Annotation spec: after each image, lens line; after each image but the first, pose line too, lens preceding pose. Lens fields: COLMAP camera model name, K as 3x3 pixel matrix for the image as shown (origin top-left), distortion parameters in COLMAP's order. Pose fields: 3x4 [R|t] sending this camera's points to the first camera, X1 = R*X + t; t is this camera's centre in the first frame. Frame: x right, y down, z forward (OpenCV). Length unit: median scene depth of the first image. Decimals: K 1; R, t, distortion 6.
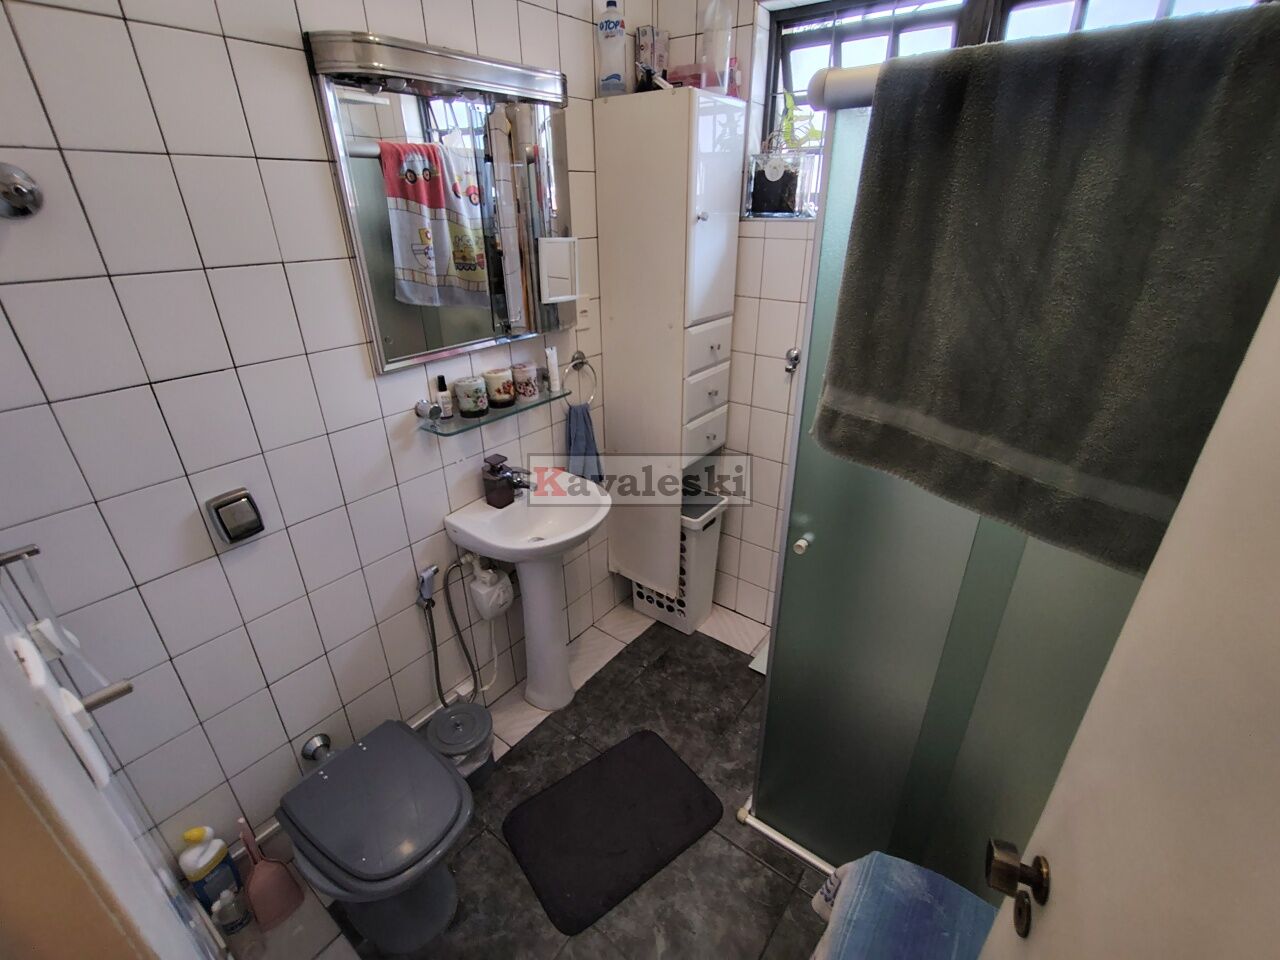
lens RADIAL K [[583.6, 0, 642.4], [0, 583.6, 482.3], [0, 0, 1]] dist [-0.004262, 0.002110]
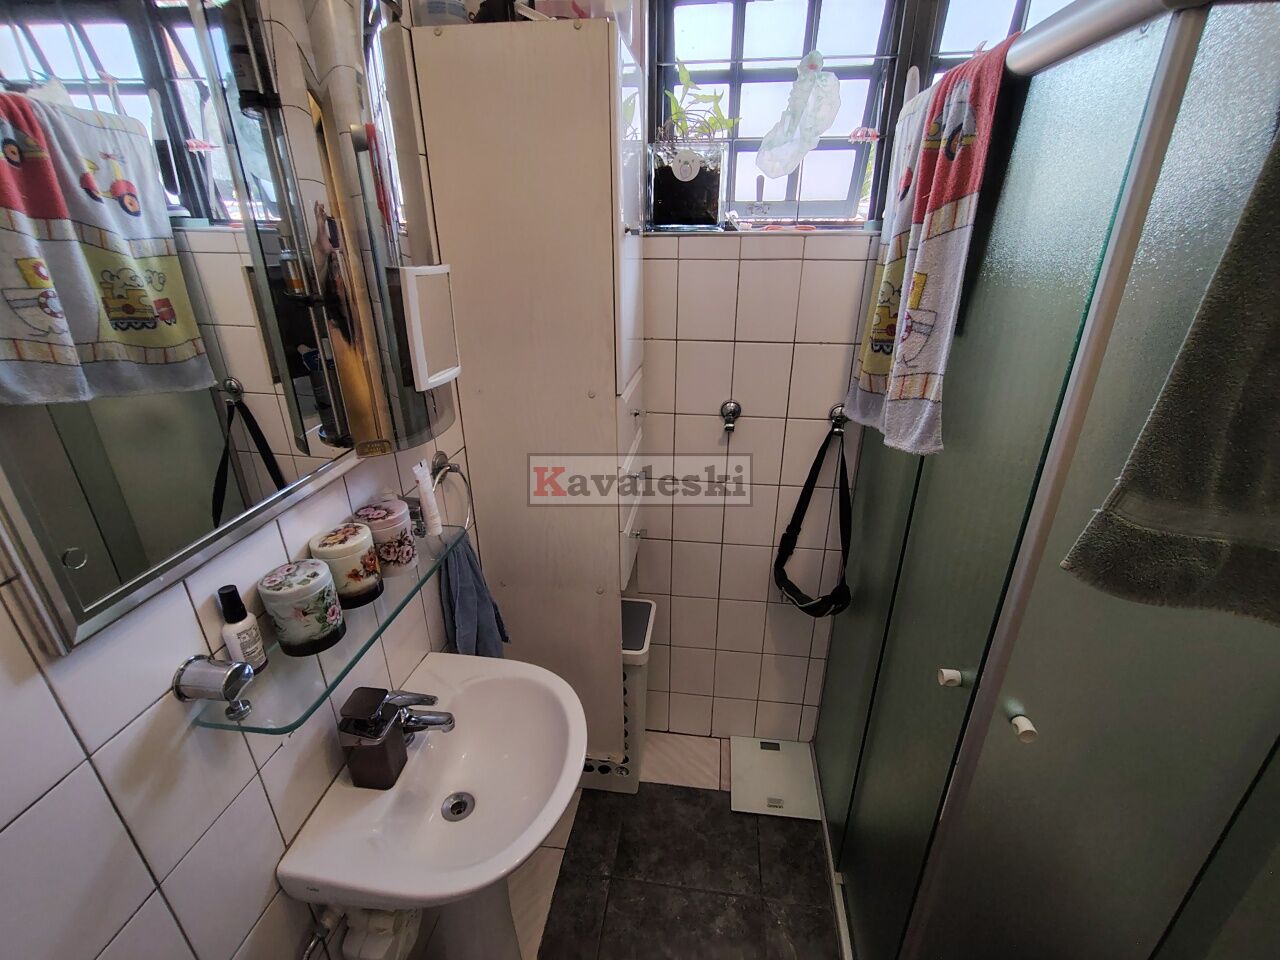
lens RADIAL K [[583.6, 0, 641.9], [0, 583.6, 480.0], [0, 0, 1]] dist [-0.004262, 0.002110]
pose [[0.869232, -0.195048, 0.454304, -0.207735], [0.212751, 0.977028, 0.012409, -0.161499], [-0.446288, 0.085867, 0.890760, 0.380095]]
